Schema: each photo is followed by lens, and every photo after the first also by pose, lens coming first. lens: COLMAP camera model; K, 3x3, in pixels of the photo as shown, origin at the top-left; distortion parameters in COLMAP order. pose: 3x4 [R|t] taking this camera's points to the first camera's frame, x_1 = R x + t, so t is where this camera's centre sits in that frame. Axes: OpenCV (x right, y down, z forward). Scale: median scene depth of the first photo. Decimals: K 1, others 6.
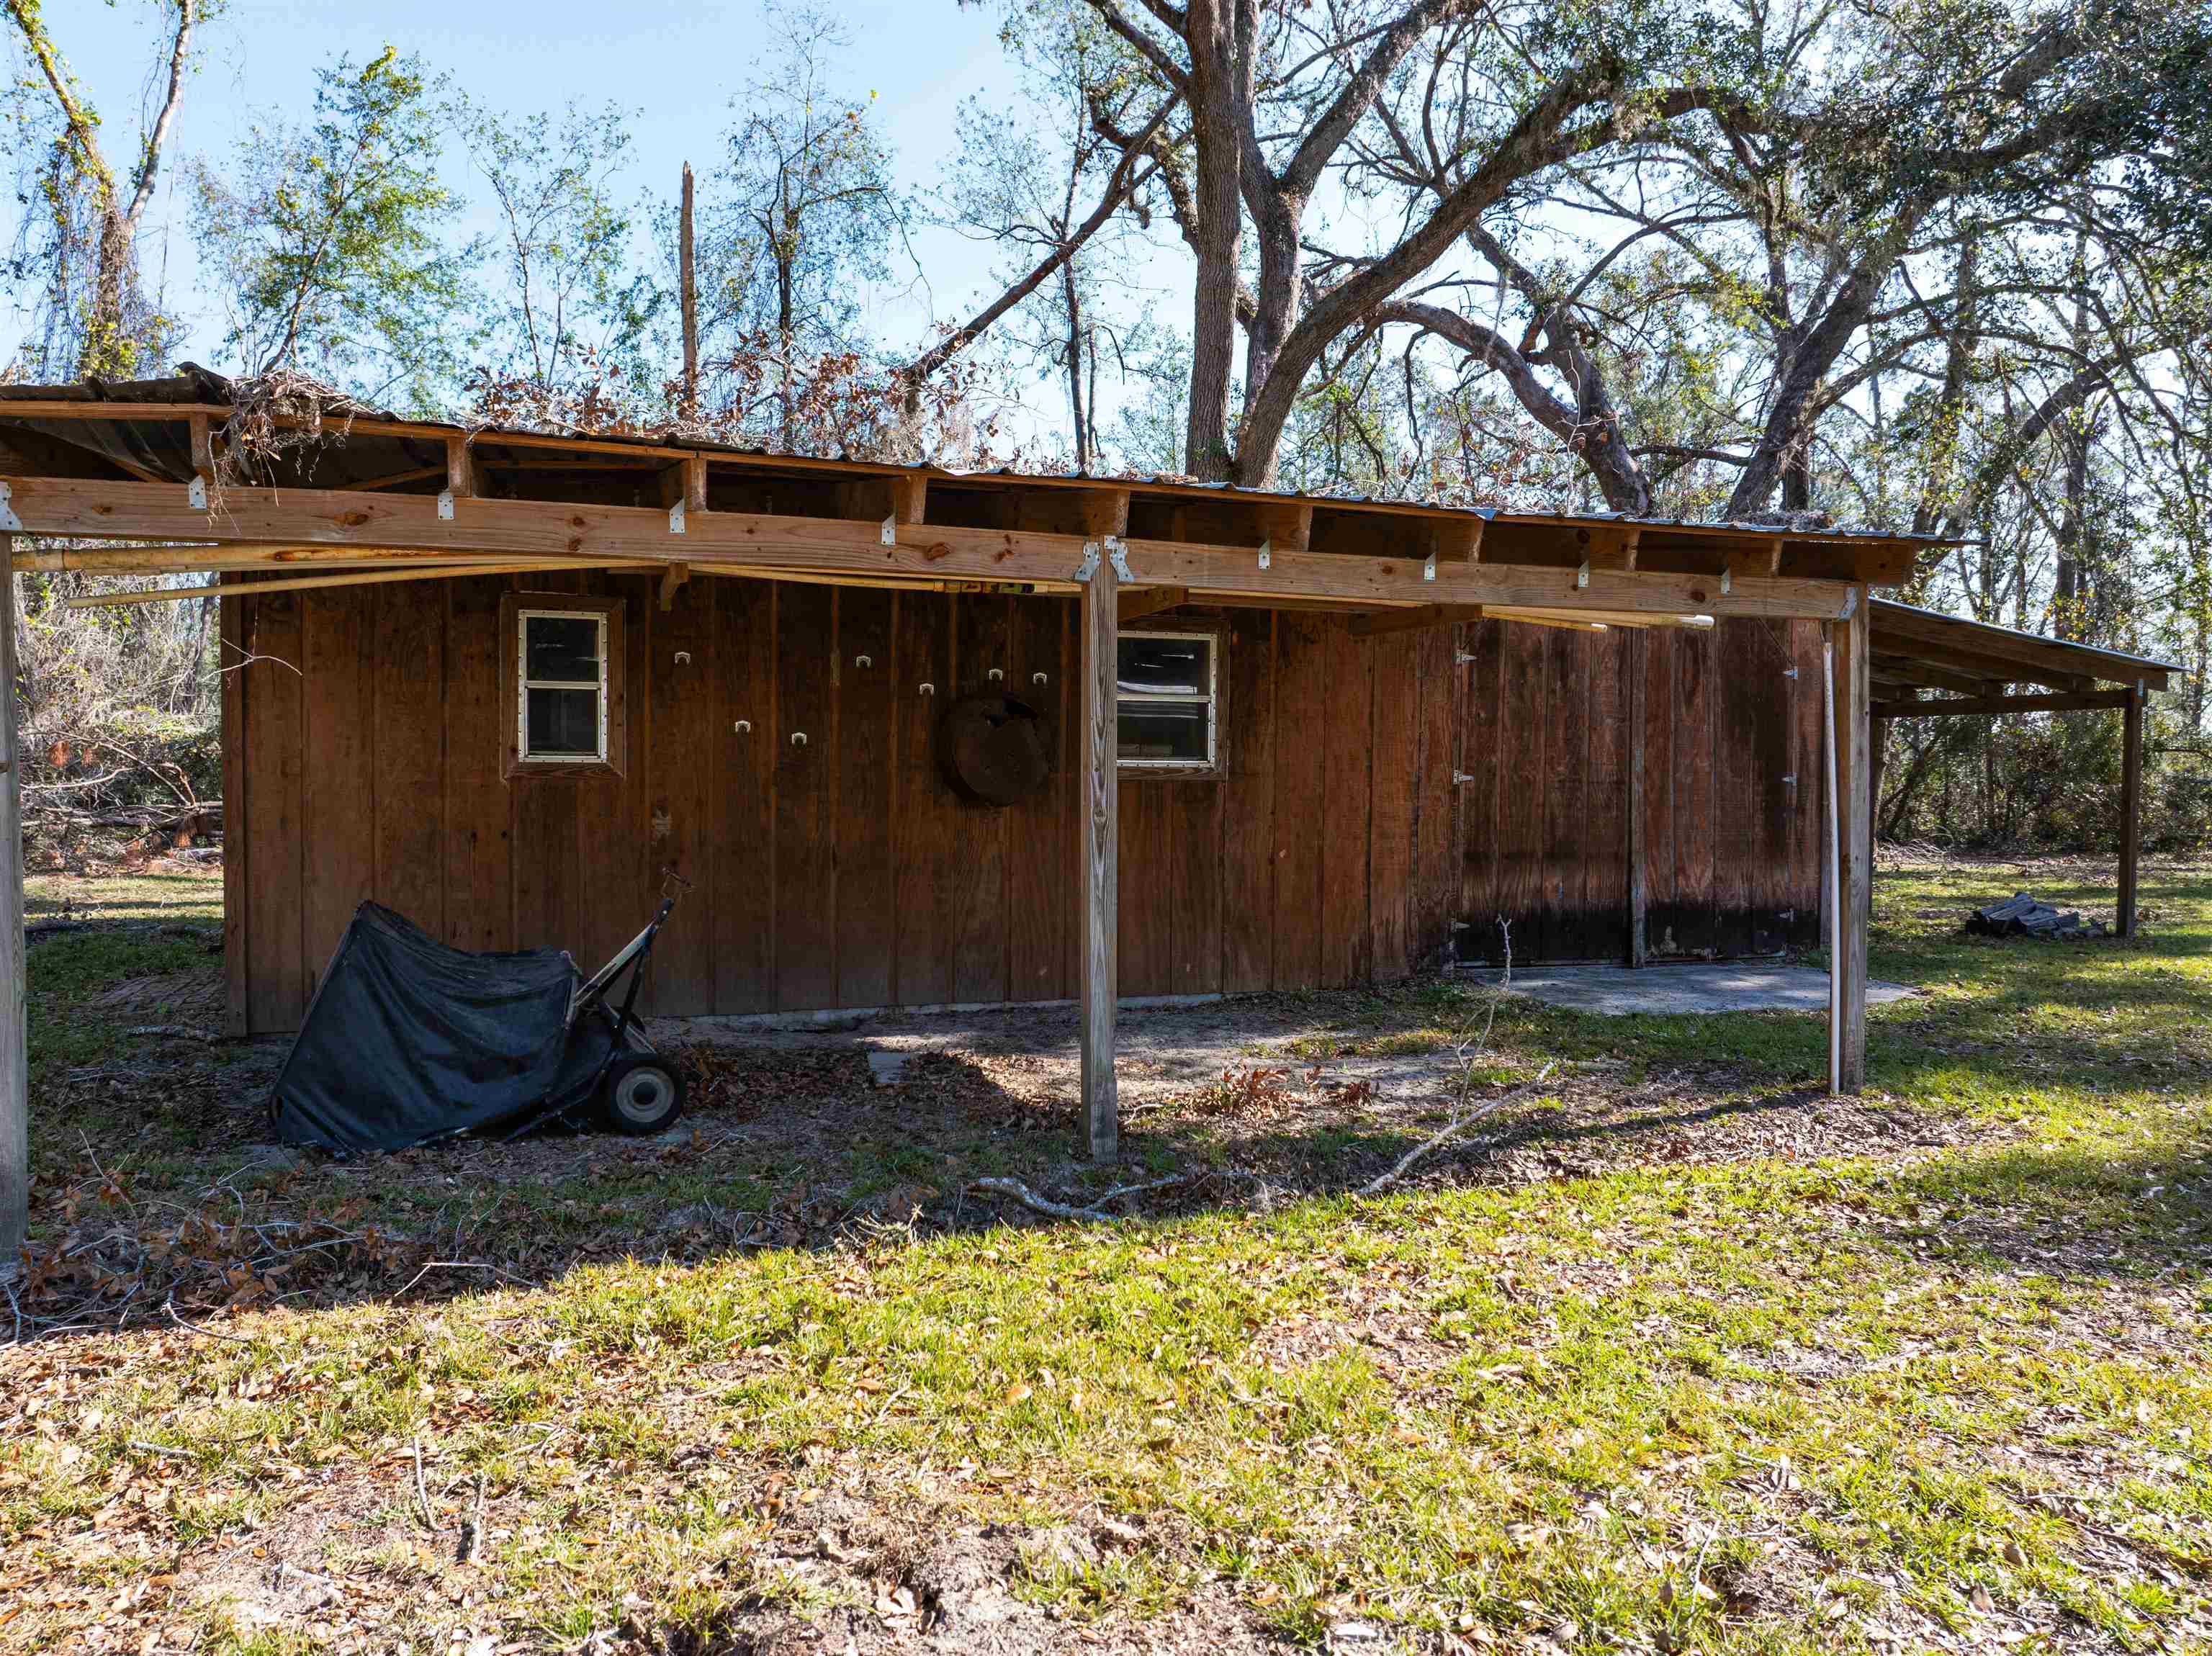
lens RADIAL K [[1543.6, 0, 1096.3], [0, 1543.6, 820.3], [0, 0, 1]] dist [-0.037787, -0.018297]
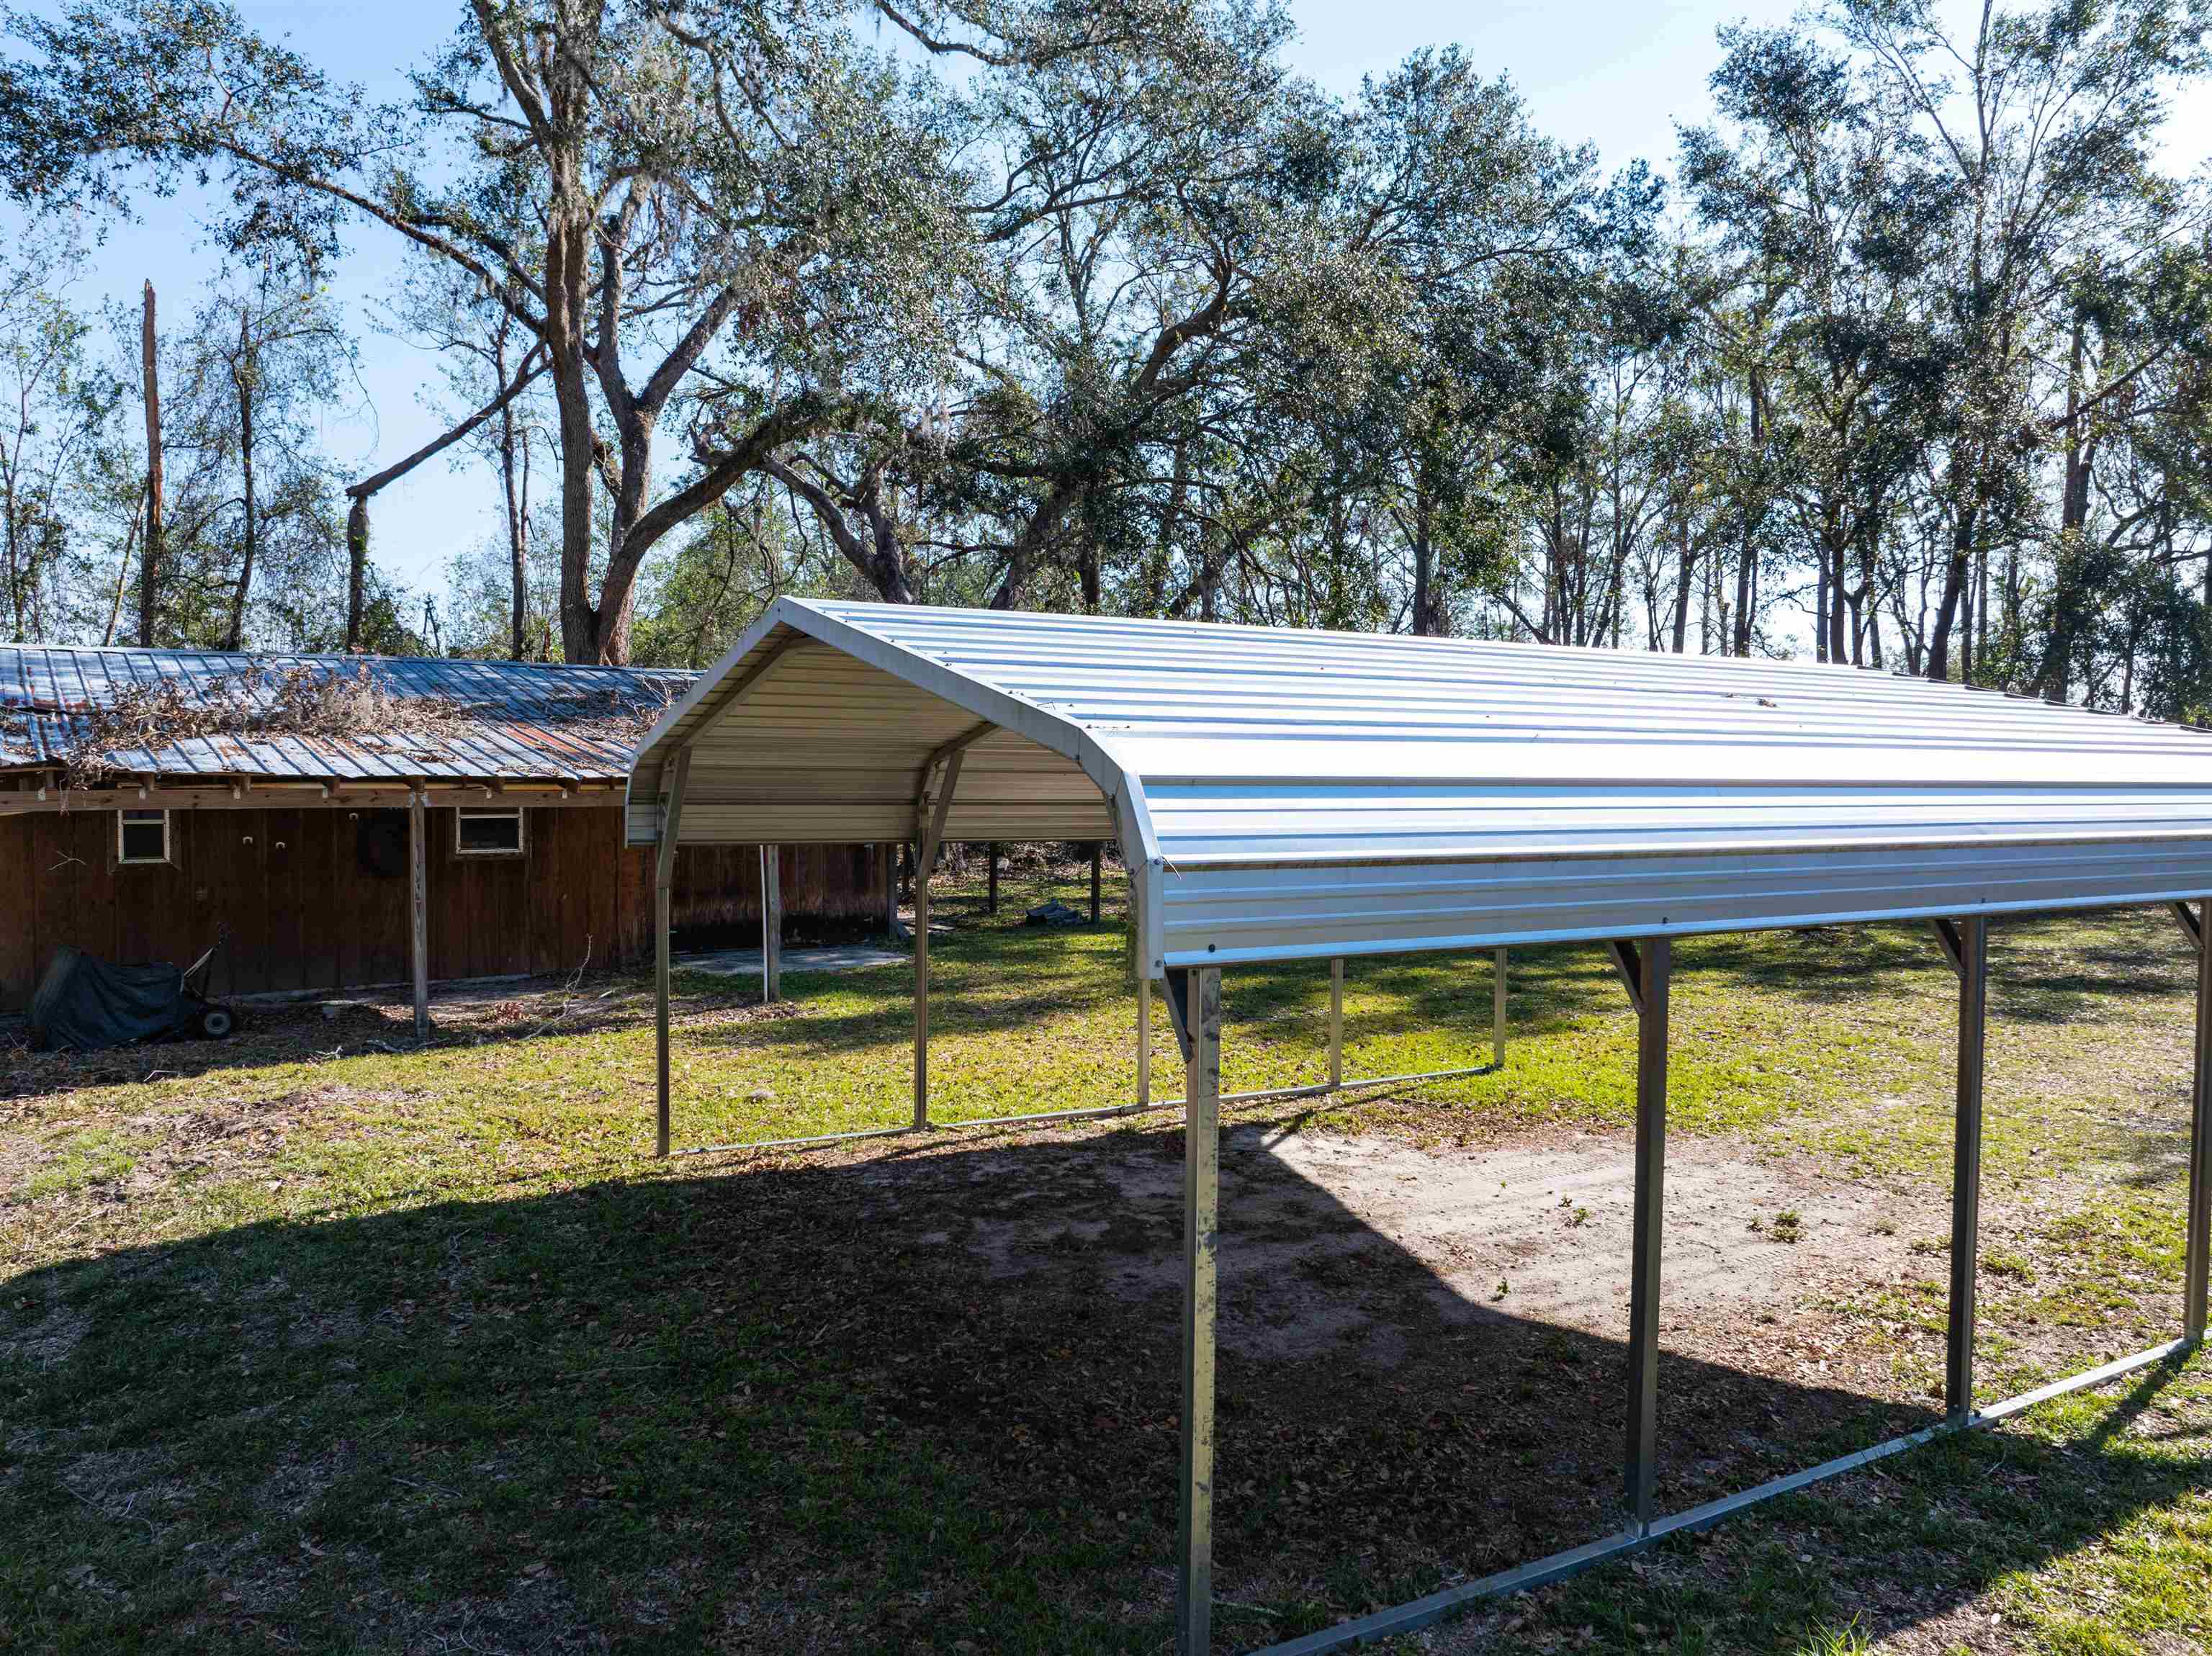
lens RADIAL K [[1561.5, 0, 1106.0], [0, 1561.5, 828.0], [0, 0, 1]] dist [-0.076568, 0.052613]
pose [[0.949257, -0.013991, 0.314190, 0.057135], [0.010658, 0.999867, 0.012323, -0.028427], [-0.314321, -0.008349, 0.949280, -0.356545]]
